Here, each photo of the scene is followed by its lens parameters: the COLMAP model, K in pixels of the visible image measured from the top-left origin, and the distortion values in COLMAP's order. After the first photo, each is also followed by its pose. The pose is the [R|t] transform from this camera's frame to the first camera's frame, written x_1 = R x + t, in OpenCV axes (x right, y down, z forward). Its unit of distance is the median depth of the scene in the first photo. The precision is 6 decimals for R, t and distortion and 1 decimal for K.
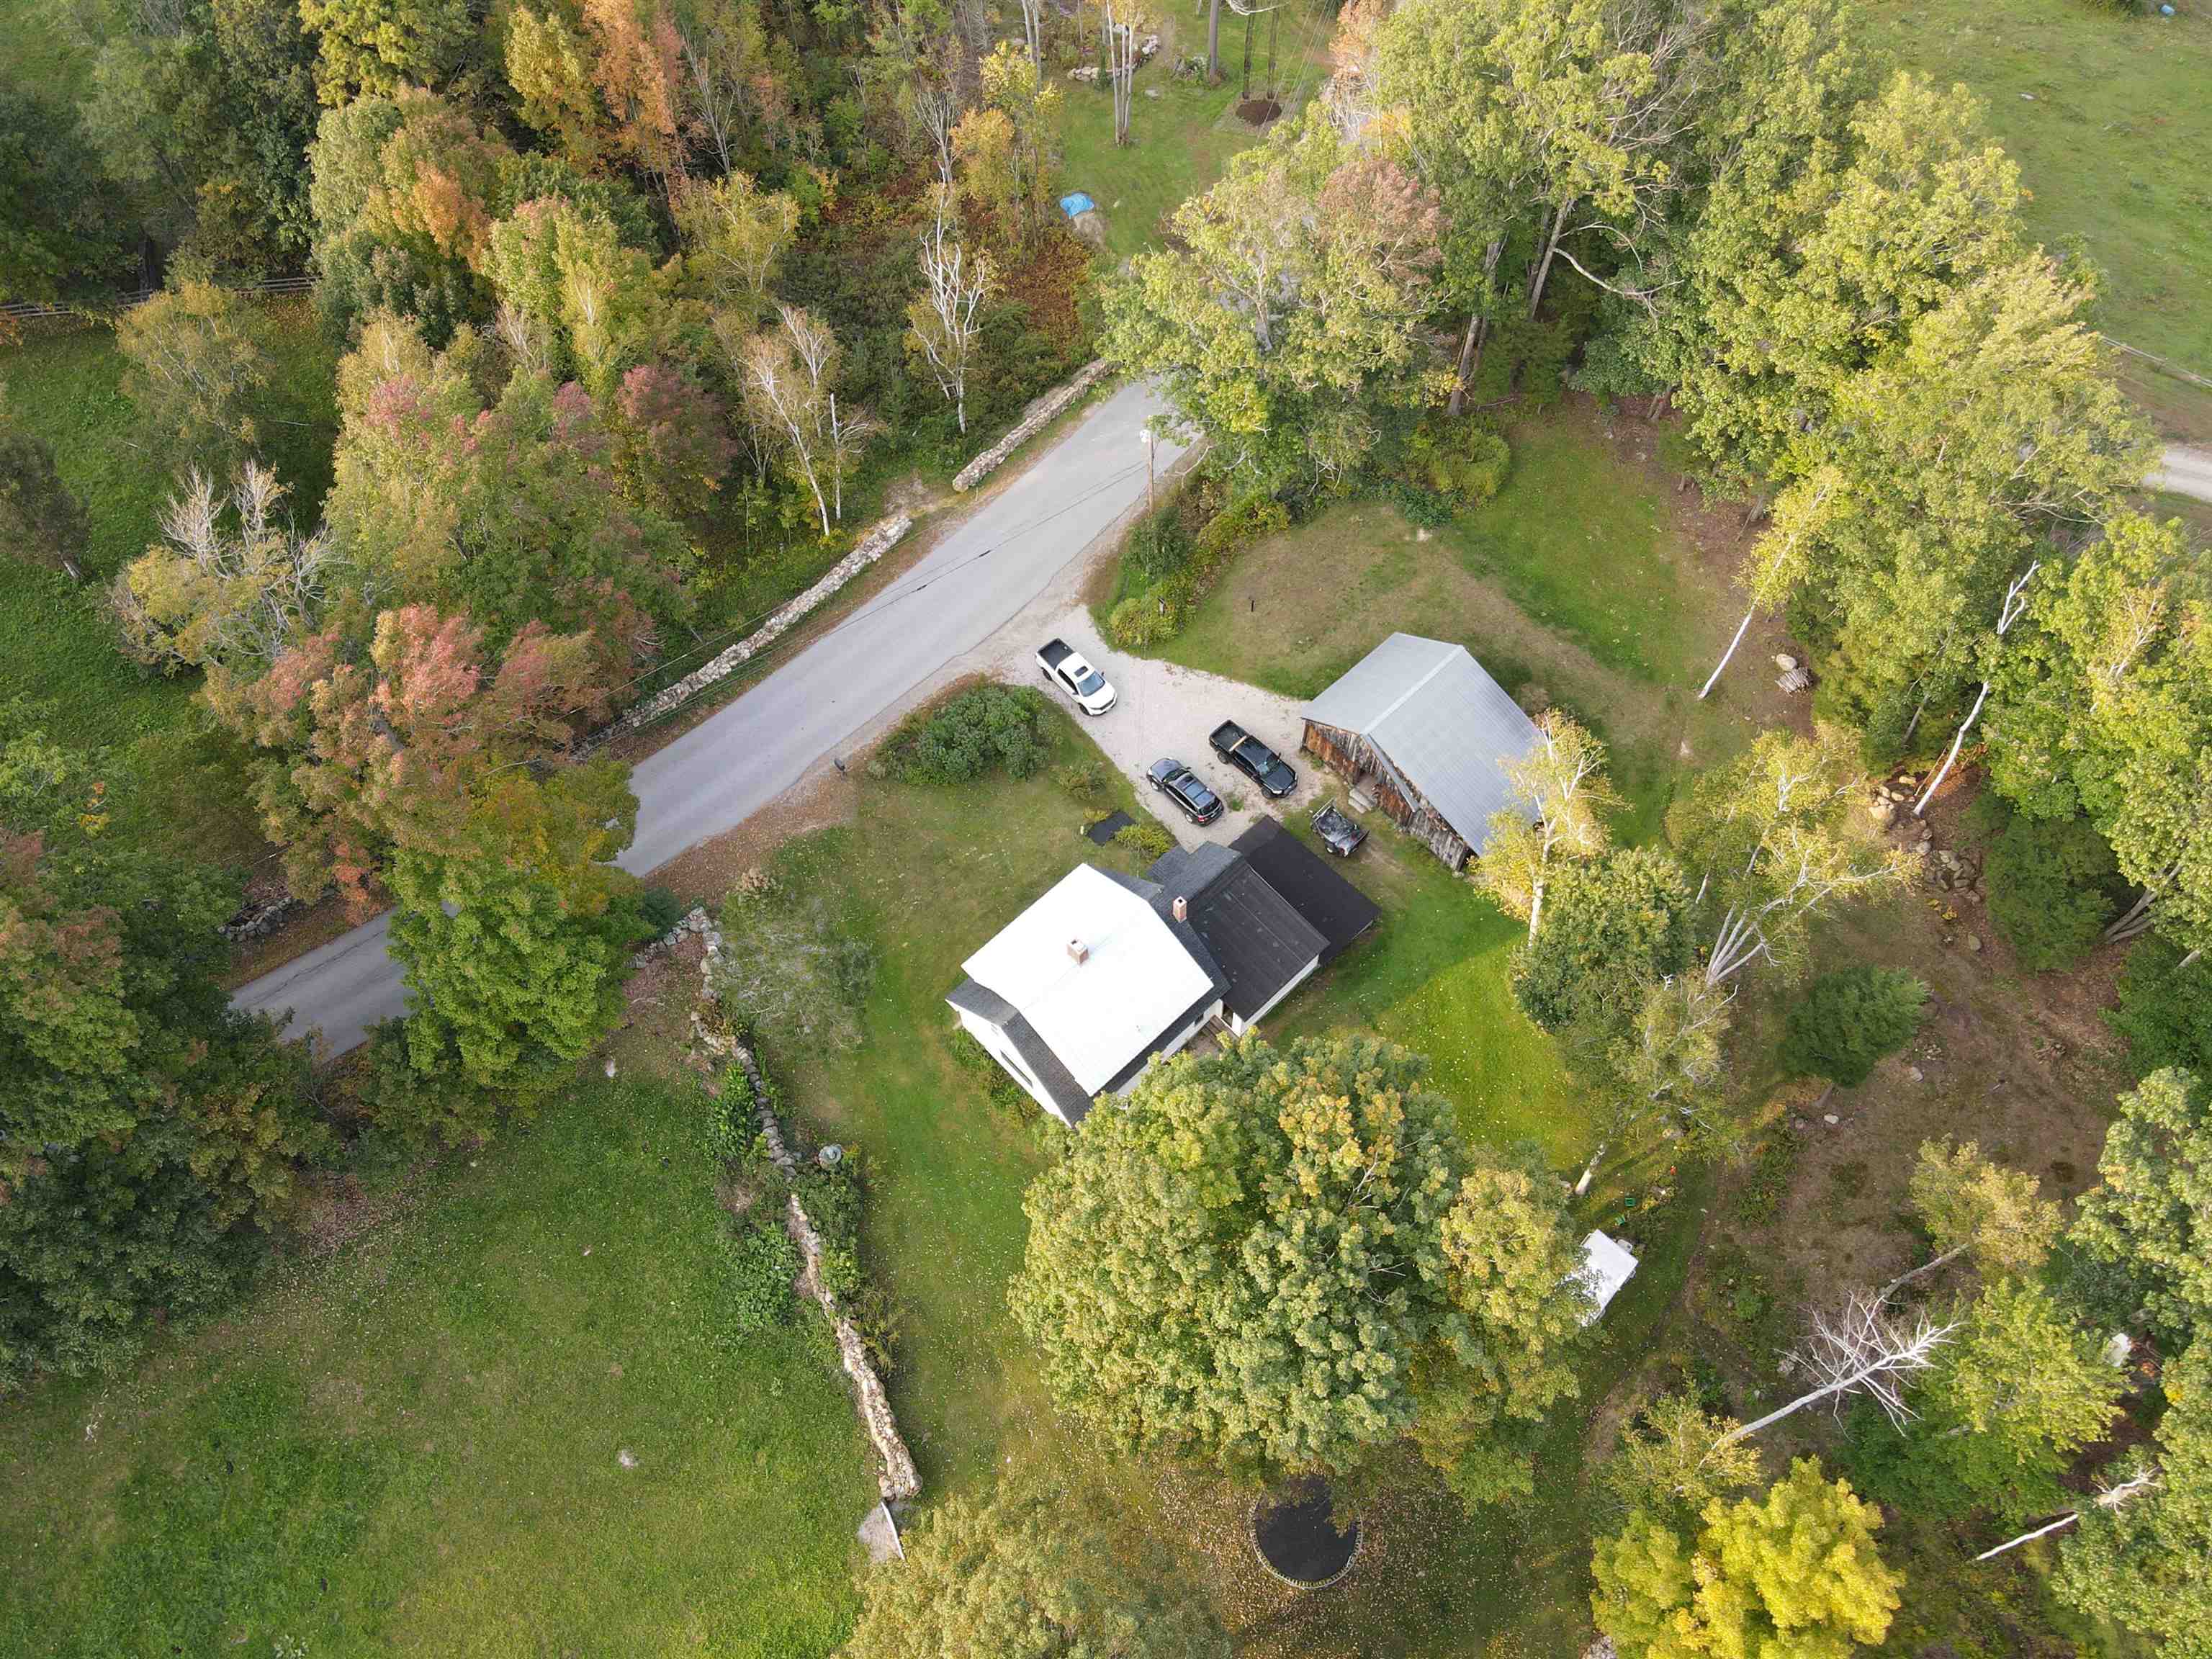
lens RADIAL K [[1636.2, 0, 1103.6], [0, 1636.2, 825.3], [0, 0, 1]] dist [-0.000304, 0.021166]
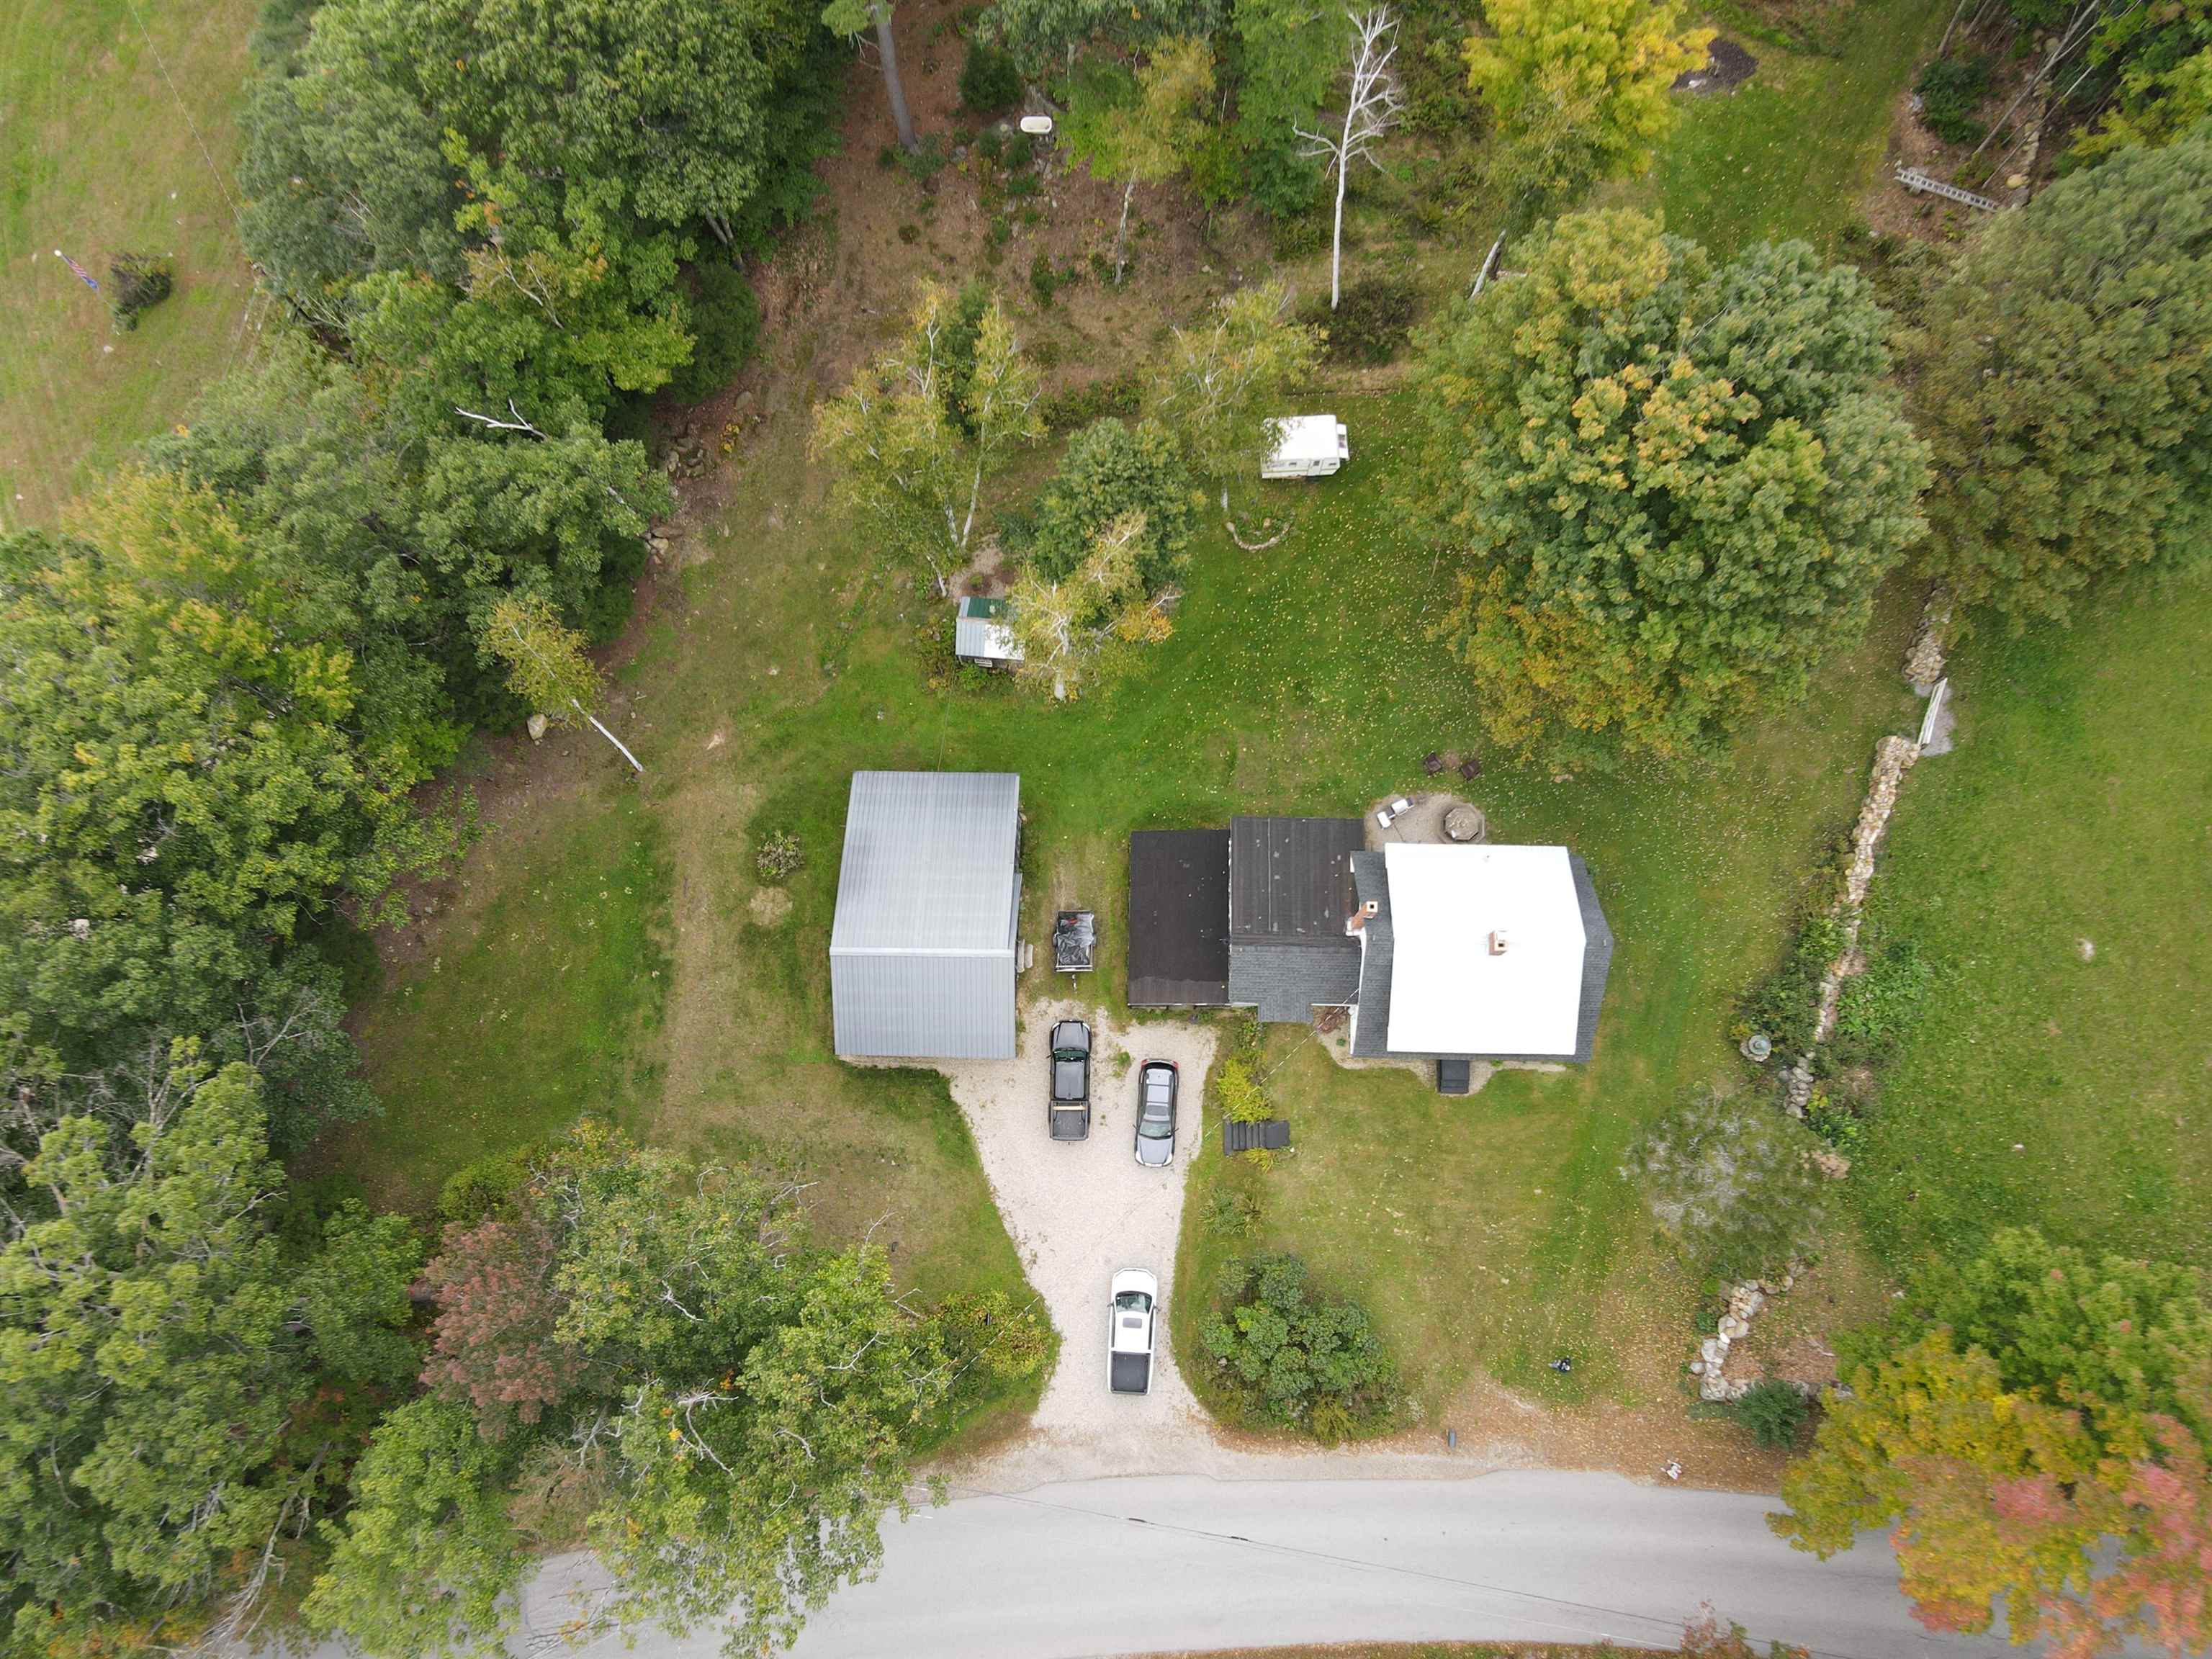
lens RADIAL K [[1636.2, 0, 1109.0], [0, 1636.2, 833.1], [0, 0, 1]] dist [-0.000304, 0.021166]
pose [[-0.709796, -0.676934, 0.194807, -0.000050], [0.619455, -0.468185, 0.630142, -0.513672], [-0.335359, 0.567946, 0.751646, 0.307518]]
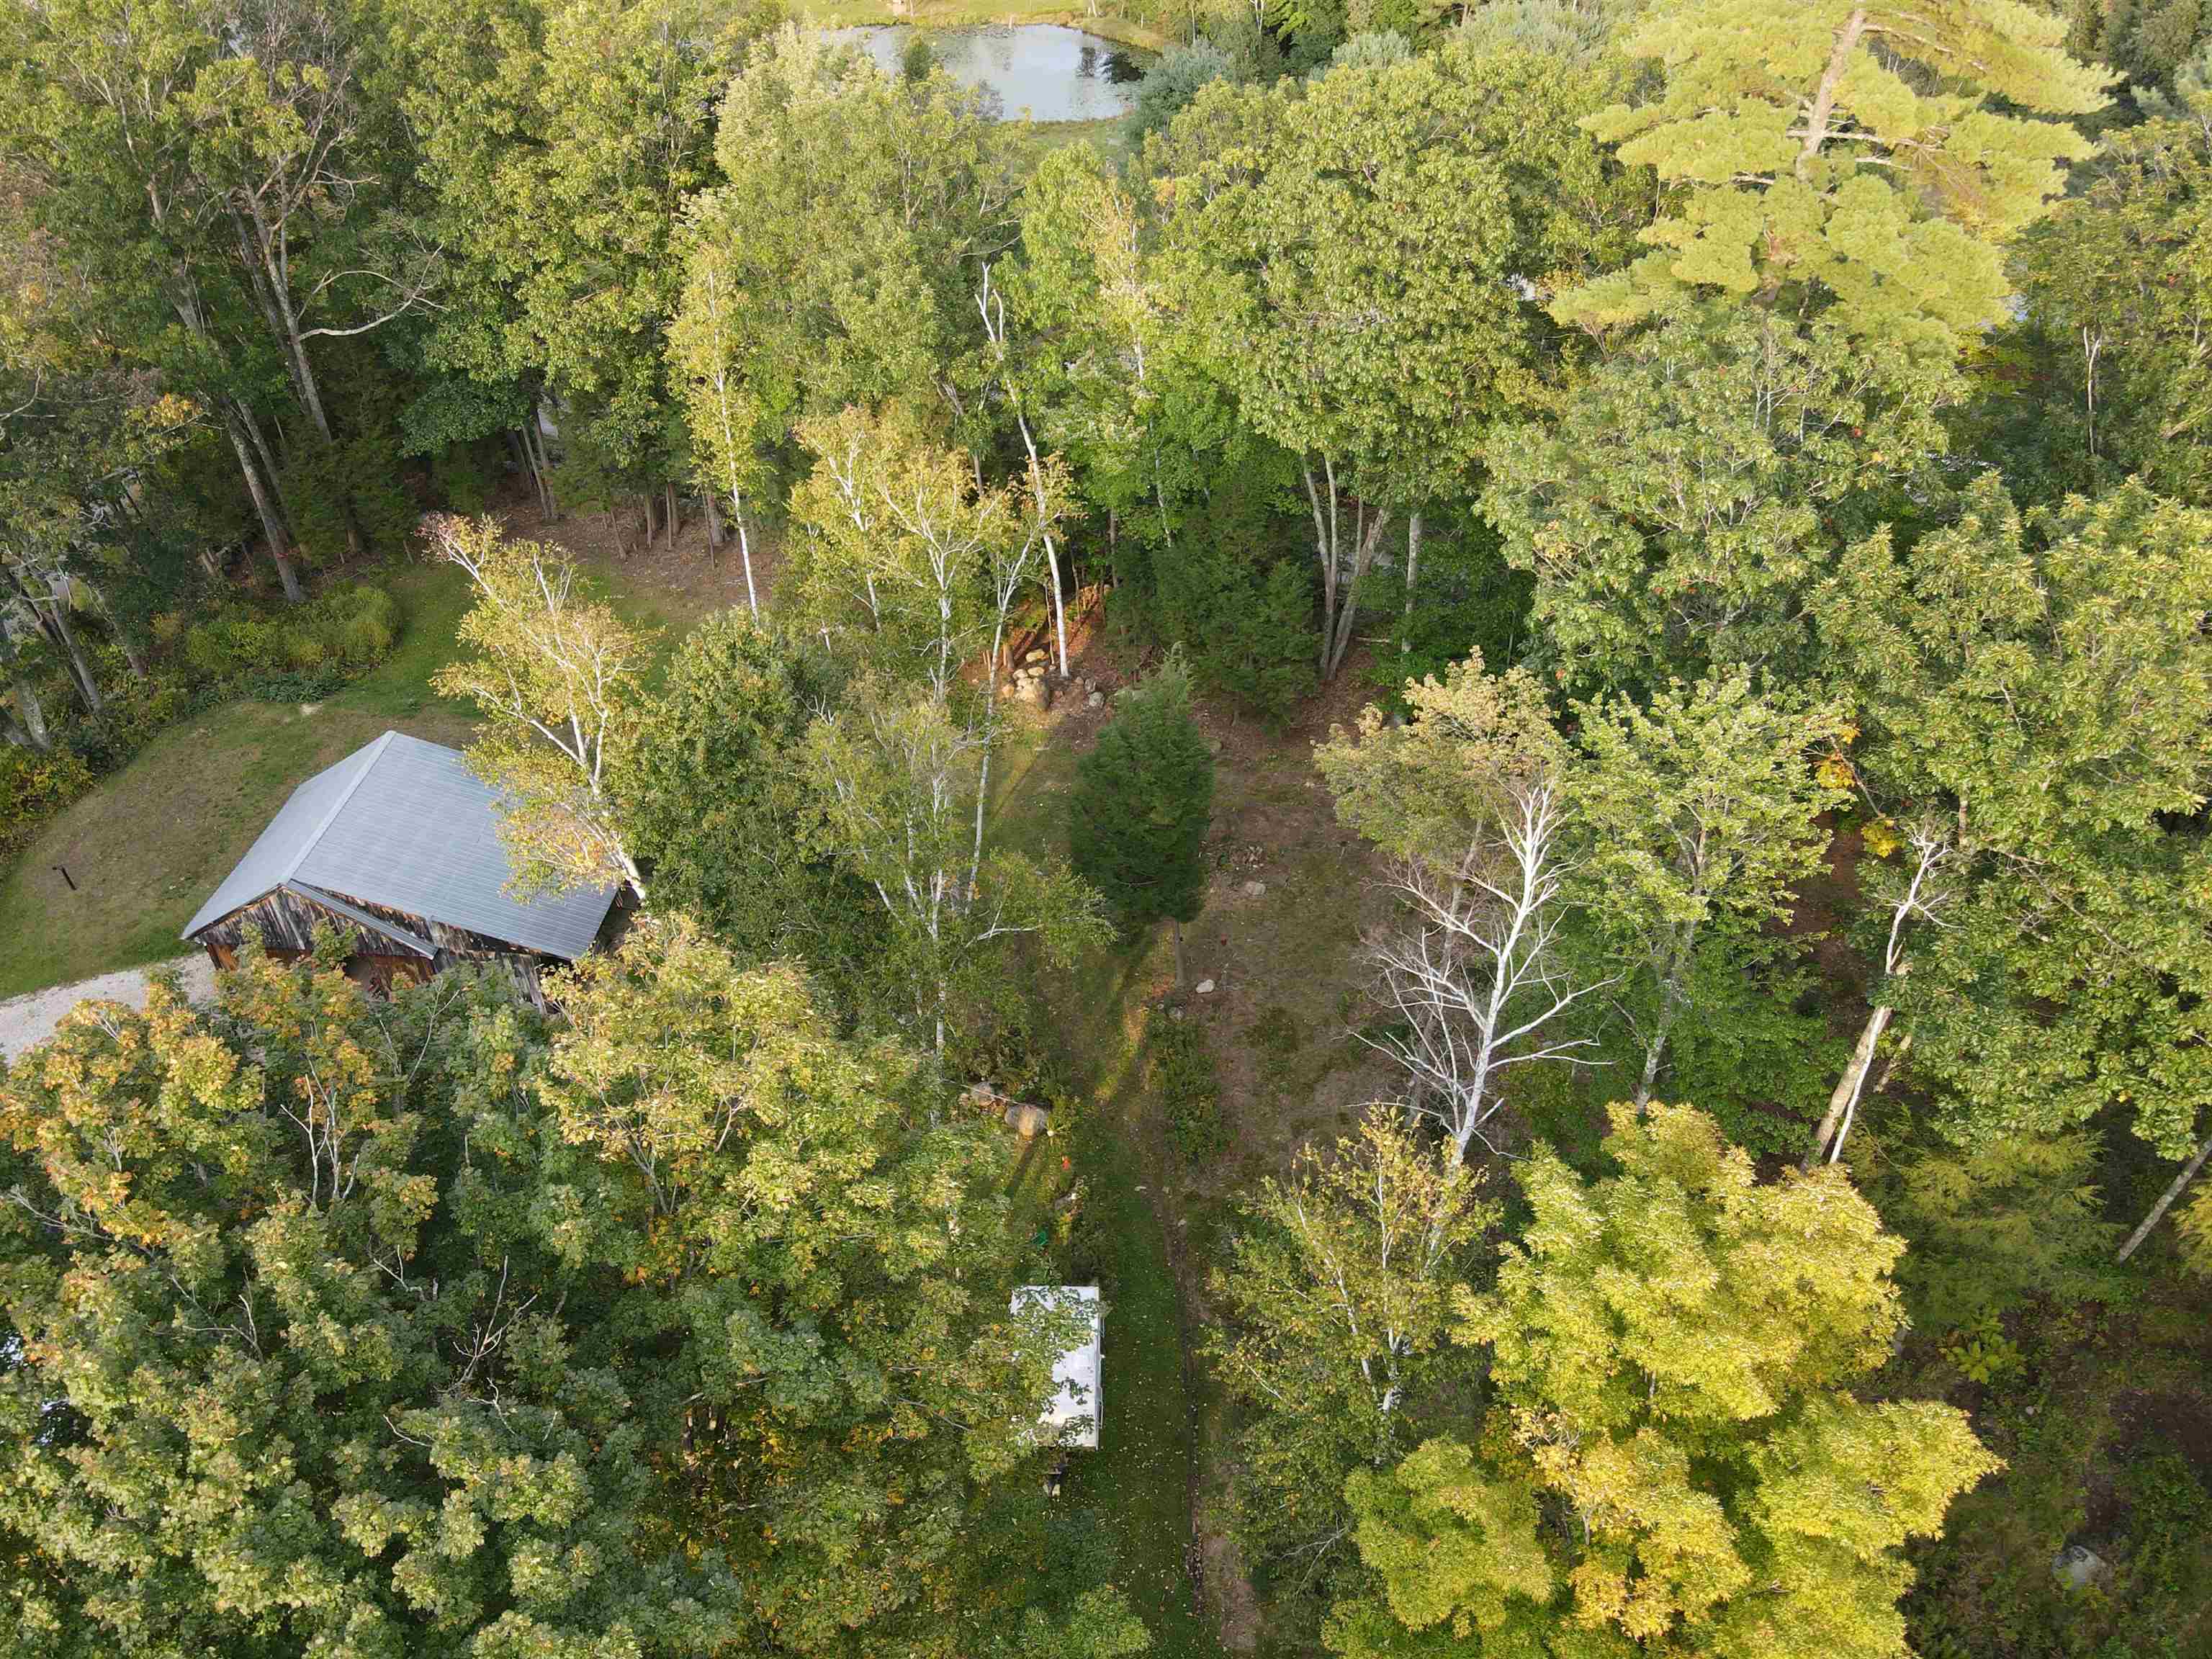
lens RADIAL K [[1636.2, 0, 1108.0], [0, 1636.2, 817.2], [0, 0, 1]] dist [-0.000304, 0.021166]
pose [[0.753546, -0.404821, 0.517967, 0.082545], [0.562414, 0.804942, -0.189101, 0.202109], [-0.340381, 0.433808, 0.834237, 0.373126]]
